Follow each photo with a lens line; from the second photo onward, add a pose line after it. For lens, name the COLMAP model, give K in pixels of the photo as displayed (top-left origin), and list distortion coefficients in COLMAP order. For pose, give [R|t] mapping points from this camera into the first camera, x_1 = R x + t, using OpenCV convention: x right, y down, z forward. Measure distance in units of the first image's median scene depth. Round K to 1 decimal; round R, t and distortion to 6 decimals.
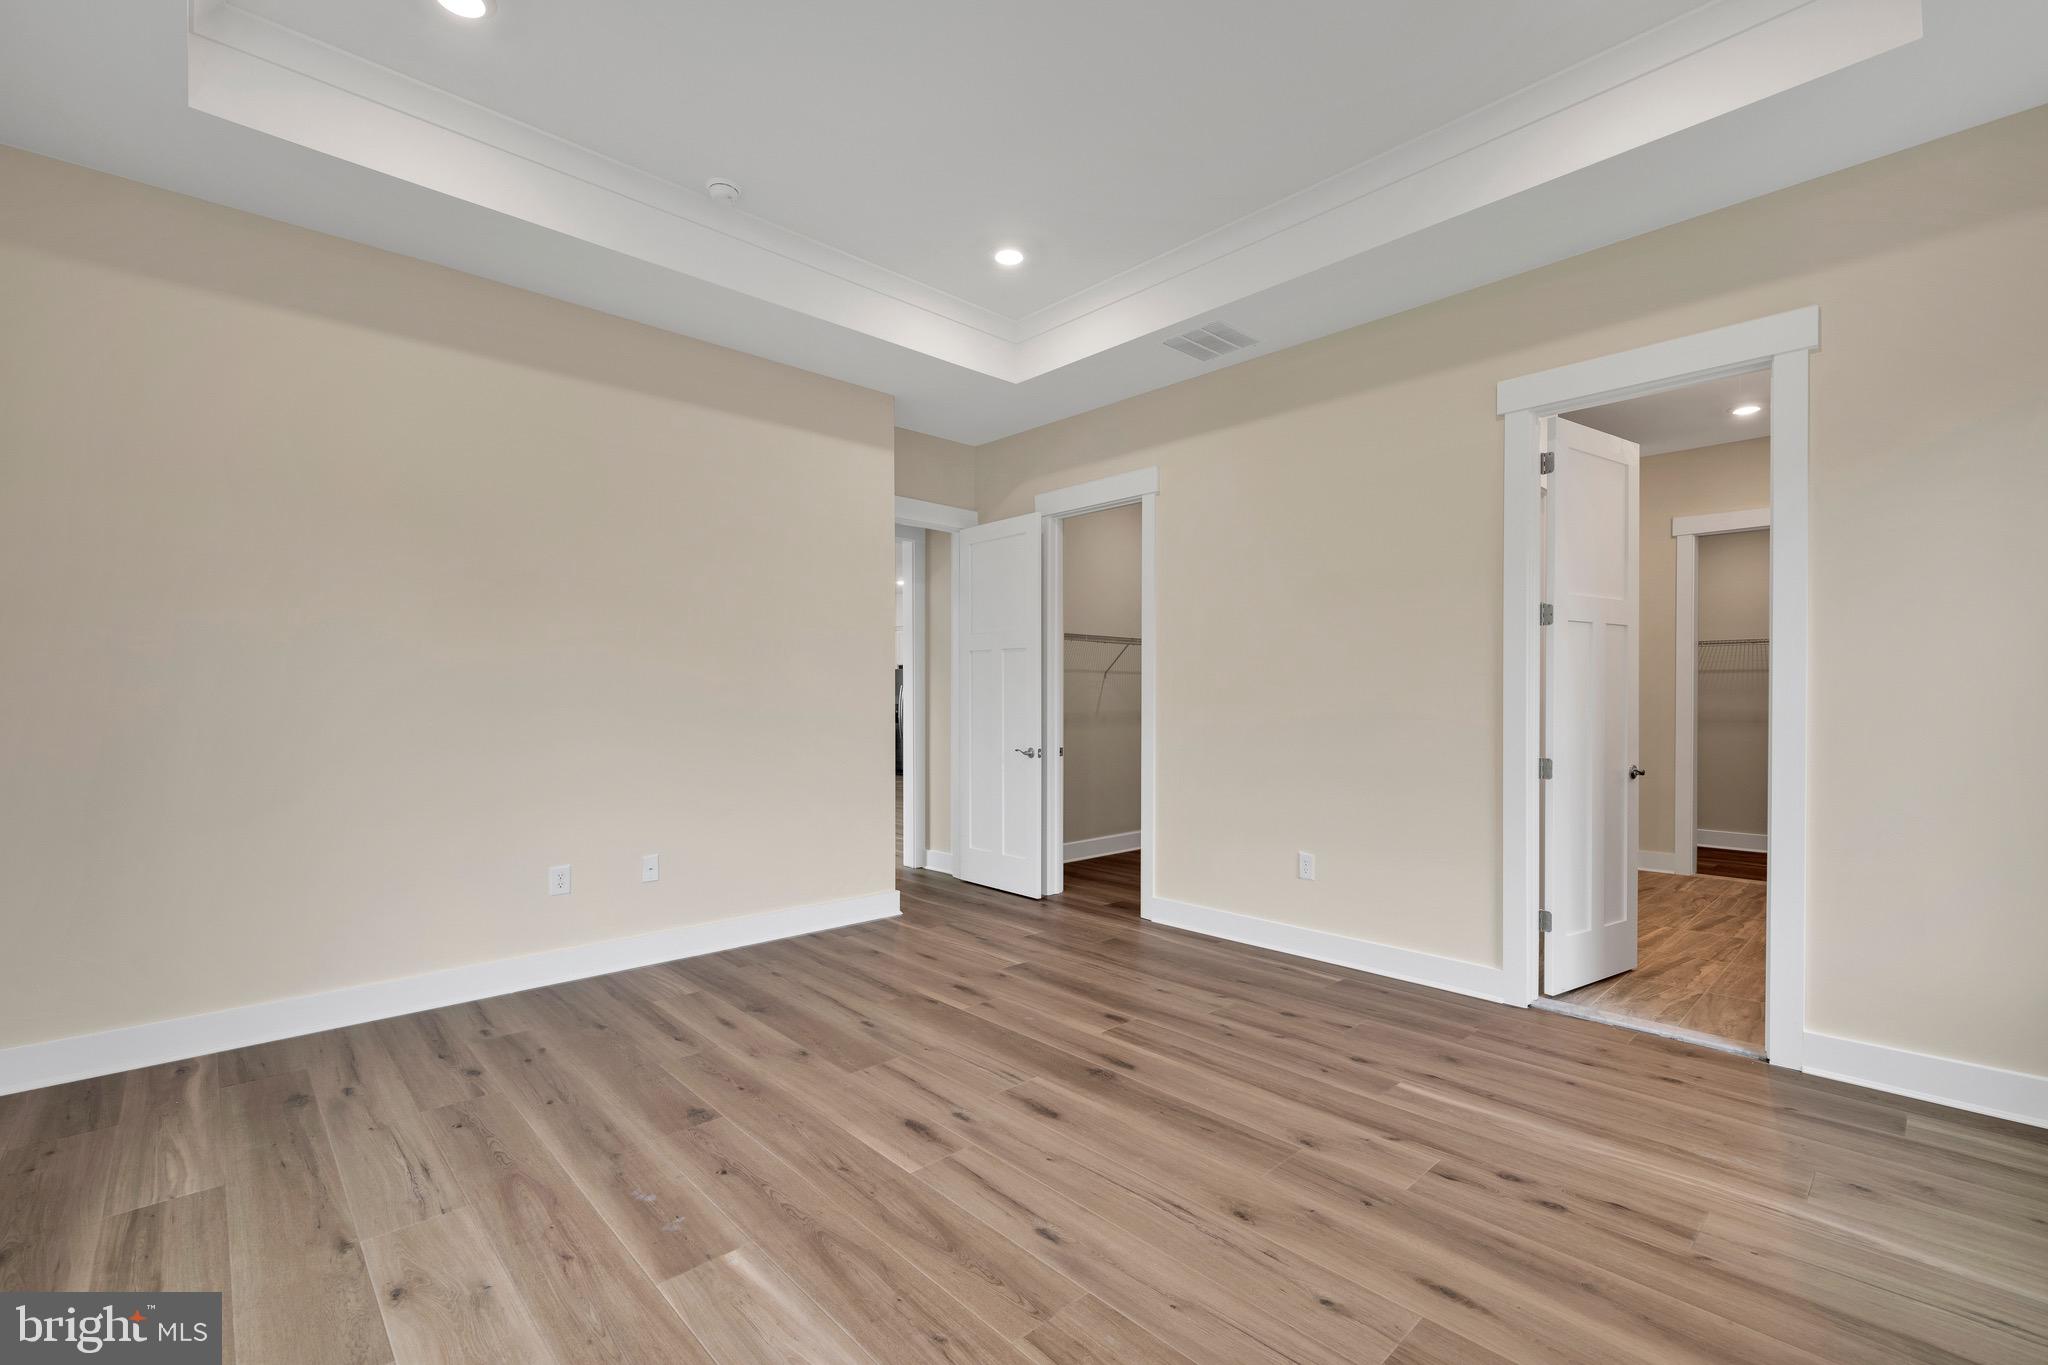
lens RADIAL K [[897.4, 0, 1024.0], [0, 897.4, 682.5], [0, 0, 1]] dist [0.000079, 0.000056]
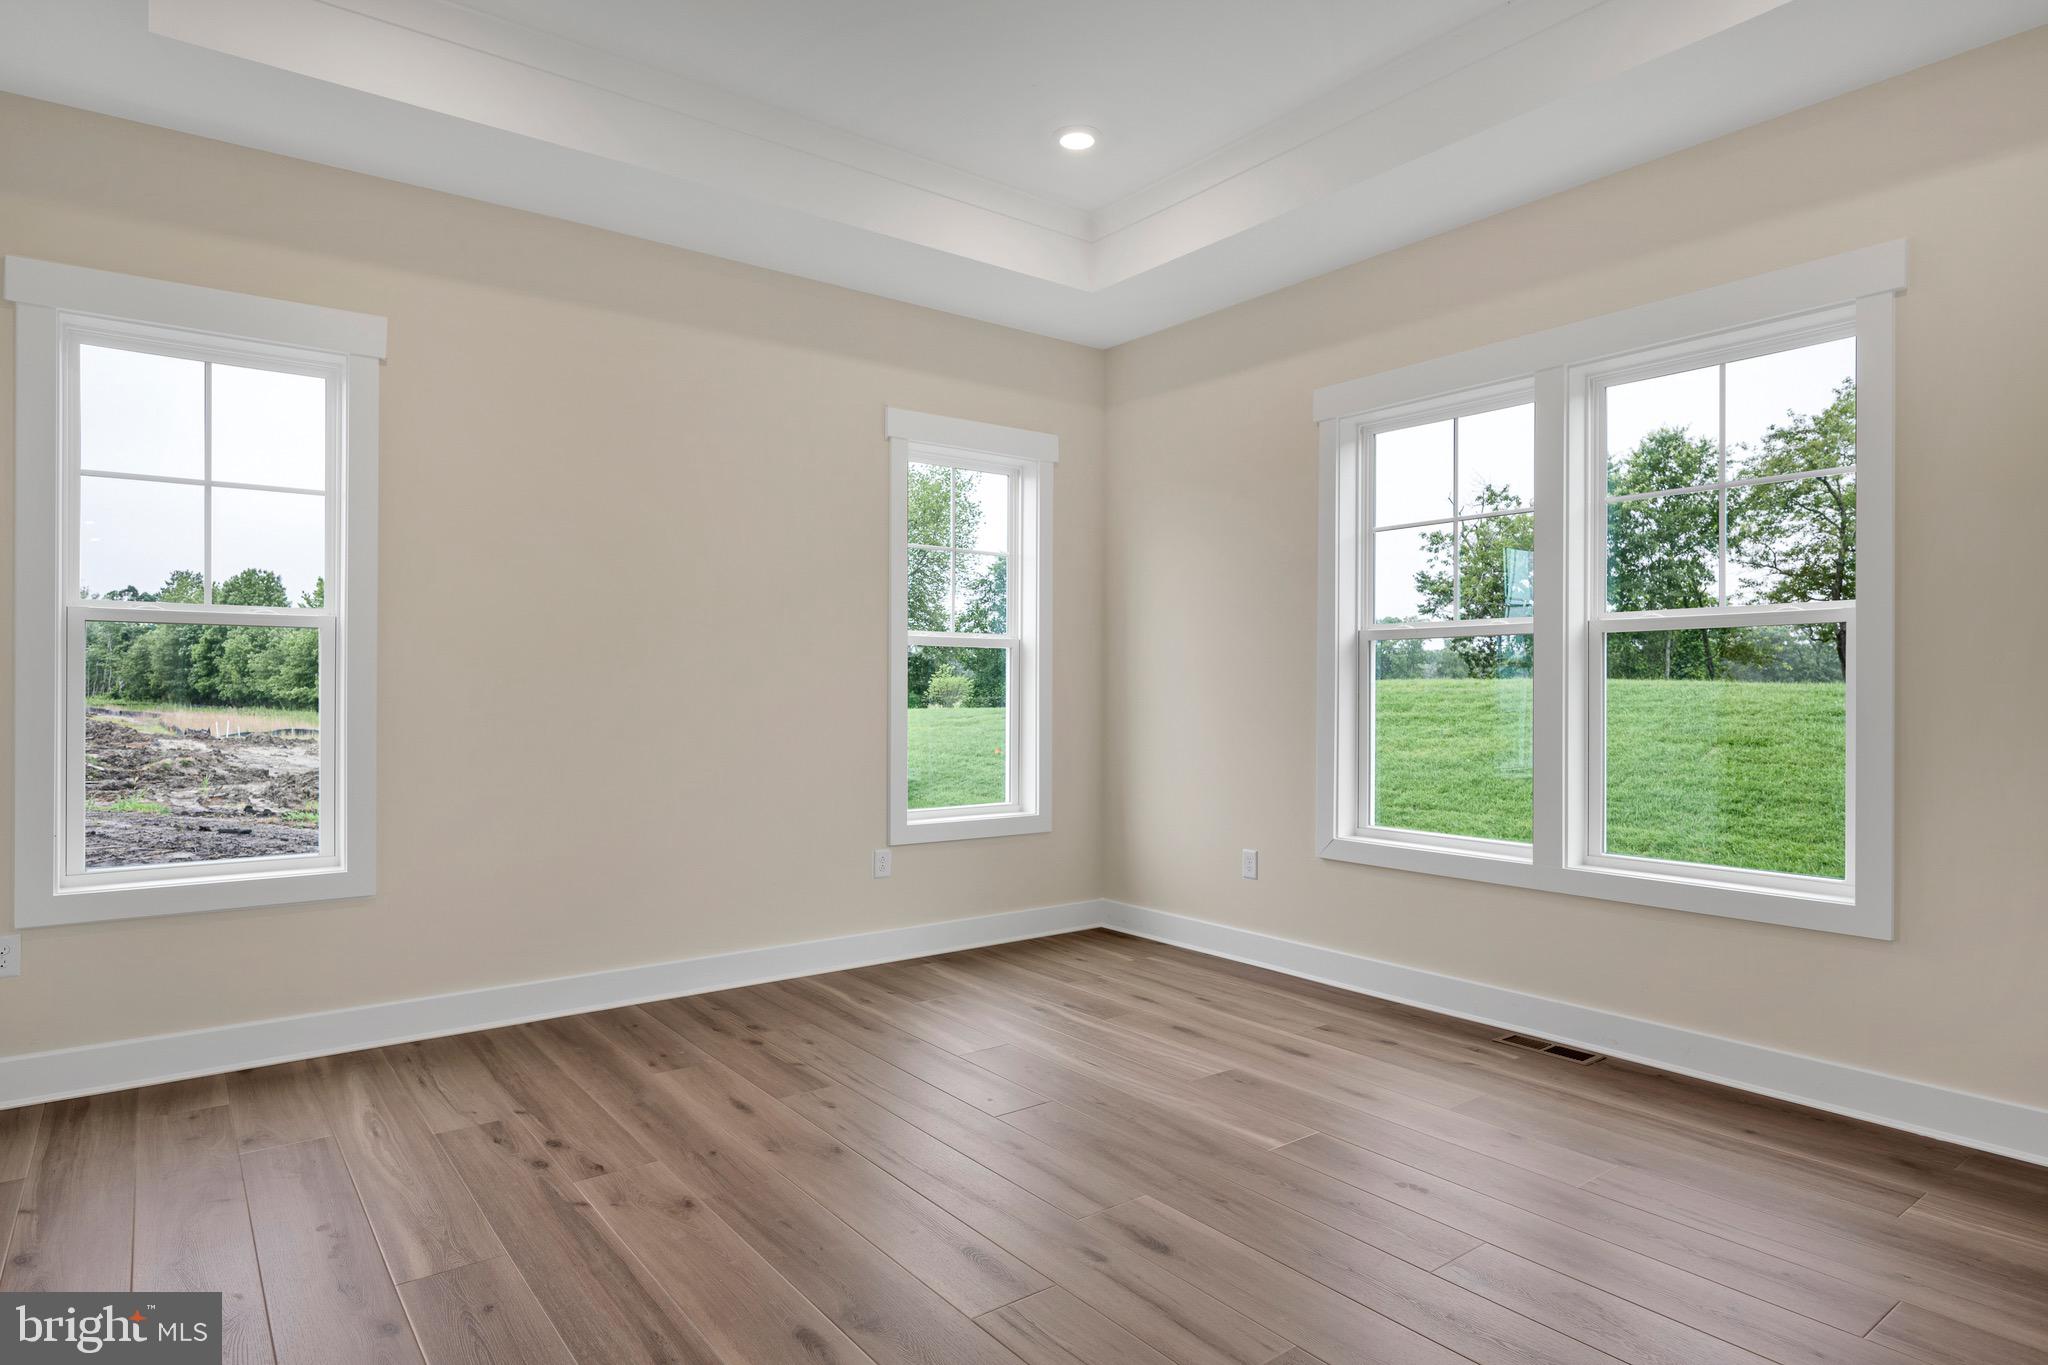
lens RADIAL K [[1153.2, 0, 1024.0], [0, 1153.2, 682.5], [0, 0, 1]] dist [-0.002440, -0.000712]
pose [[-0.995068, 0.000498, 0.099192, -0.129933], [-0.001660, 0.999764, -0.021672, 0.046159], [-0.099180, -0.021730, -0.994832, 2.406330]]
